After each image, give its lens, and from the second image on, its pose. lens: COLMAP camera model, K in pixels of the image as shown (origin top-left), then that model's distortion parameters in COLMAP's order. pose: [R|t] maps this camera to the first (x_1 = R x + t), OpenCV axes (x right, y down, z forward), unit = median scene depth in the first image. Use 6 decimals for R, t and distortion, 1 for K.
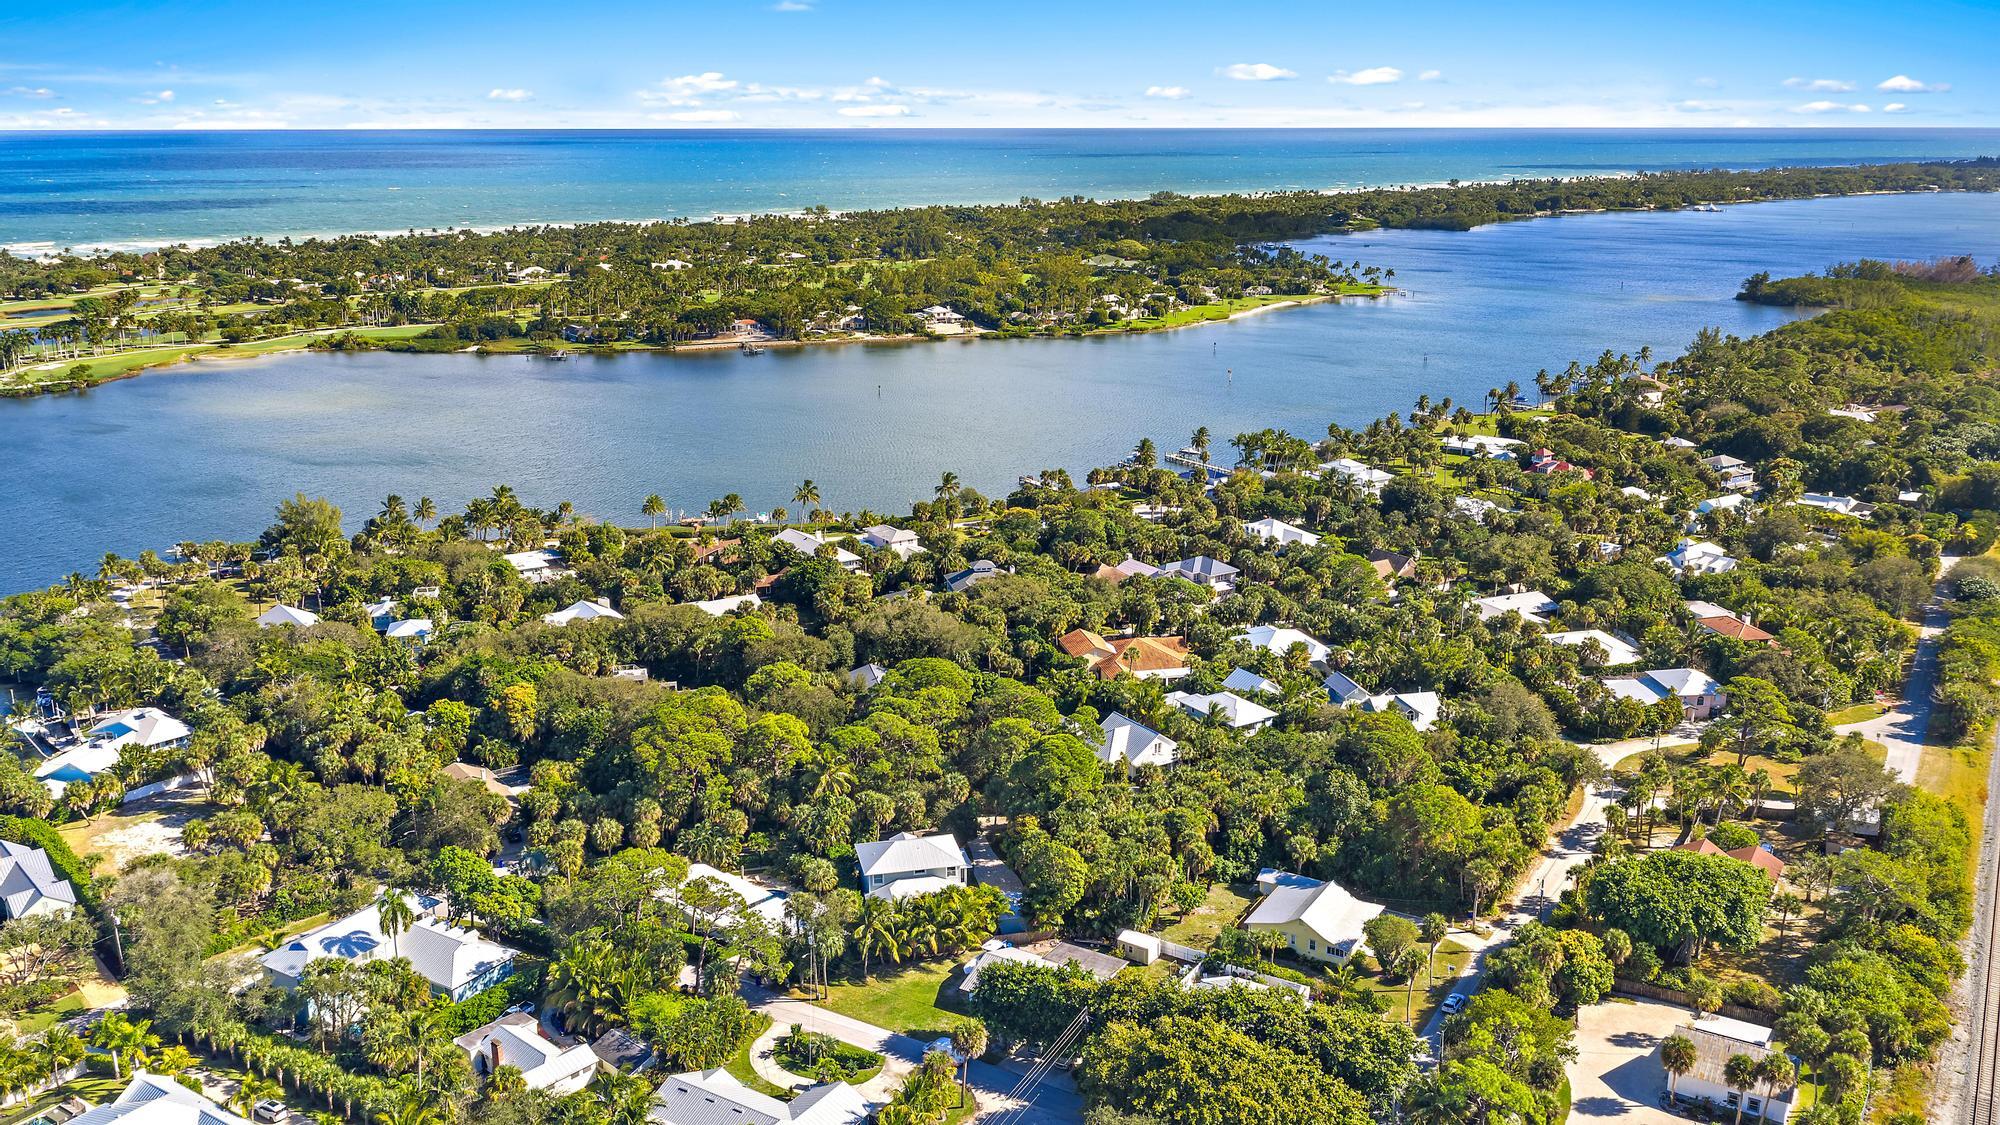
lens RADIAL K [[1645.4, 0, 1000.0], [0, 1645.4, 562.5], [0, 0, 1]] dist [0.013571, -0.036654]
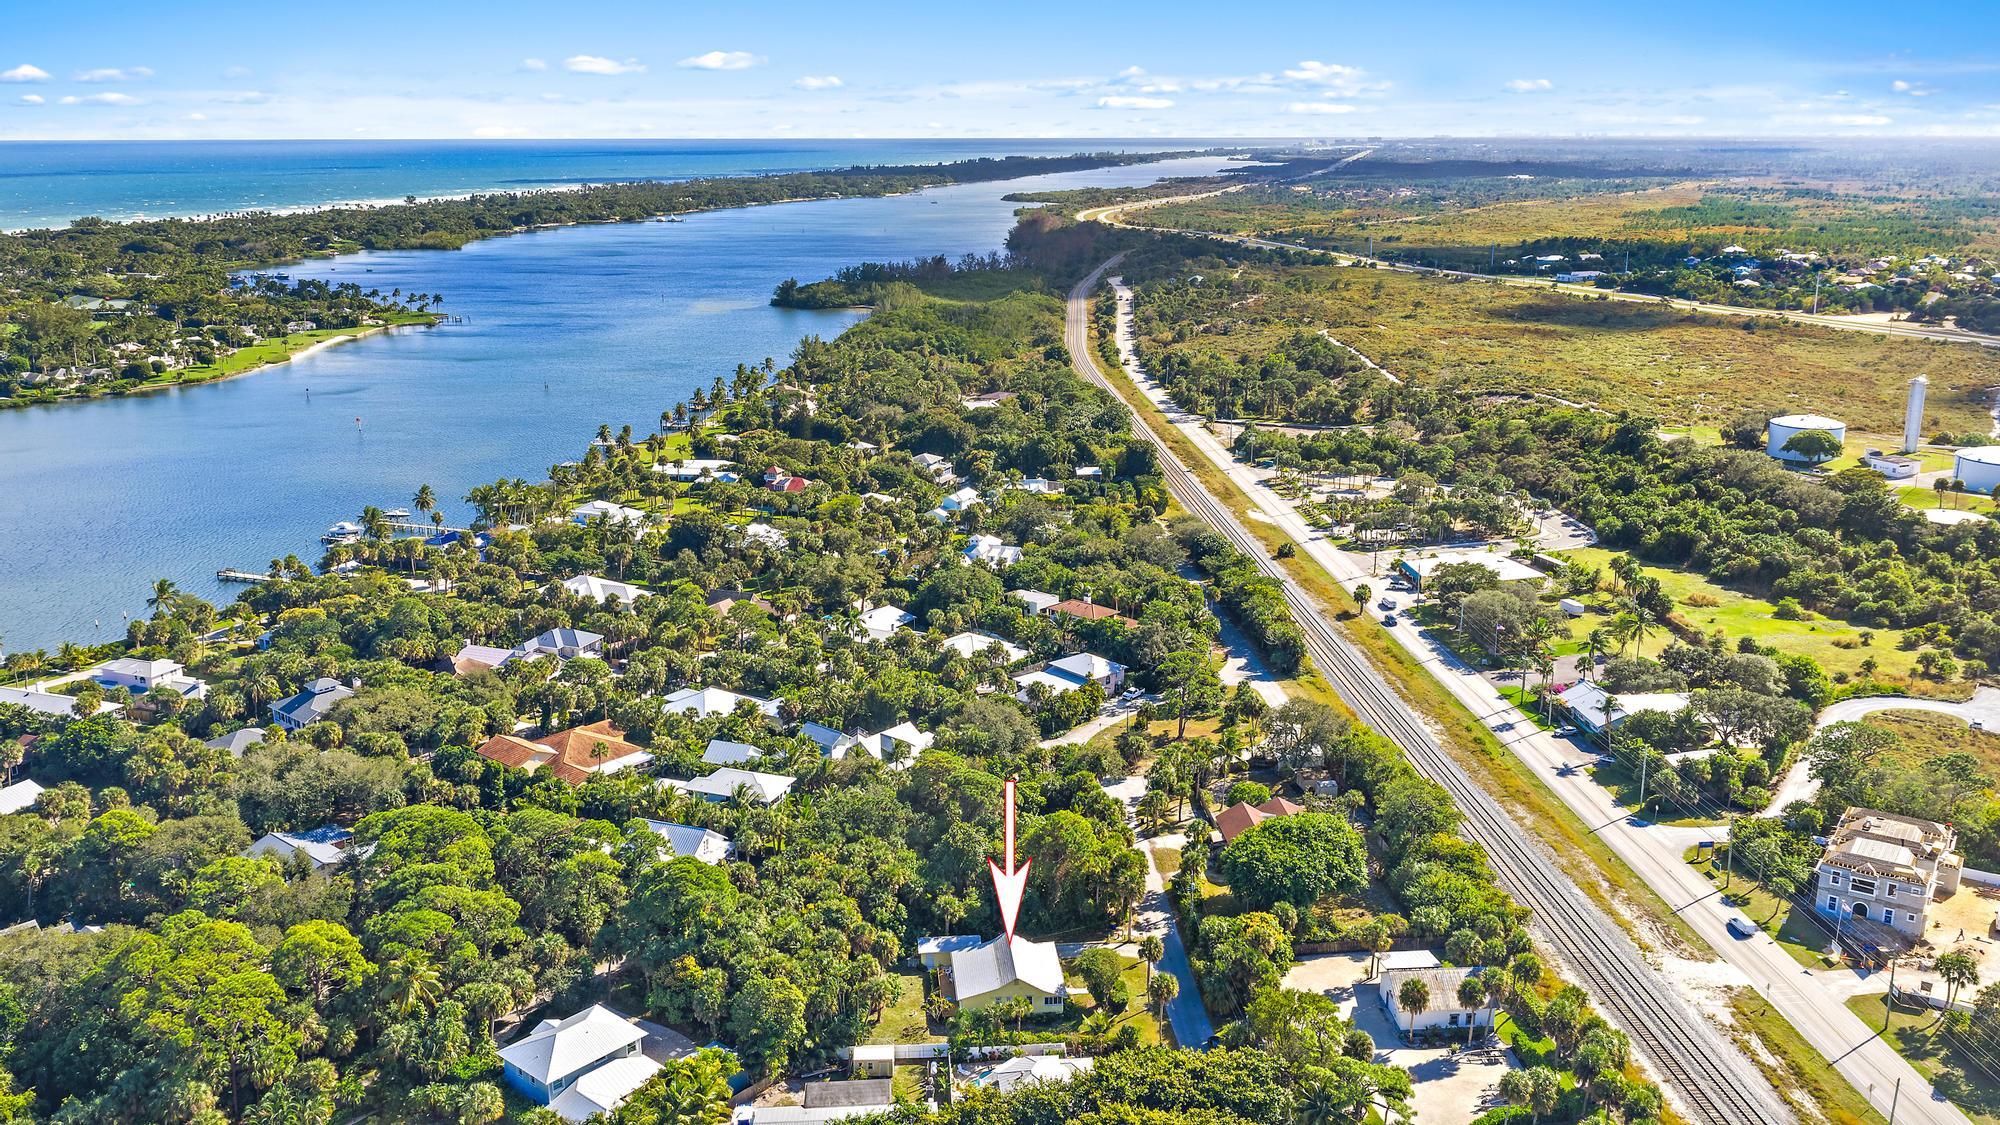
lens RADIAL K [[1645.4, 0, 1000.0], [0, 1645.4, 562.5], [0, 0, 1]] dist [0.013571, -0.036654]
pose [[0.800186, -0.149807, 0.580741, -0.212441], [0.153437, 0.987212, 0.043242, -0.042973], [-0.579793, 0.054506, 0.812939, 0.115240]]
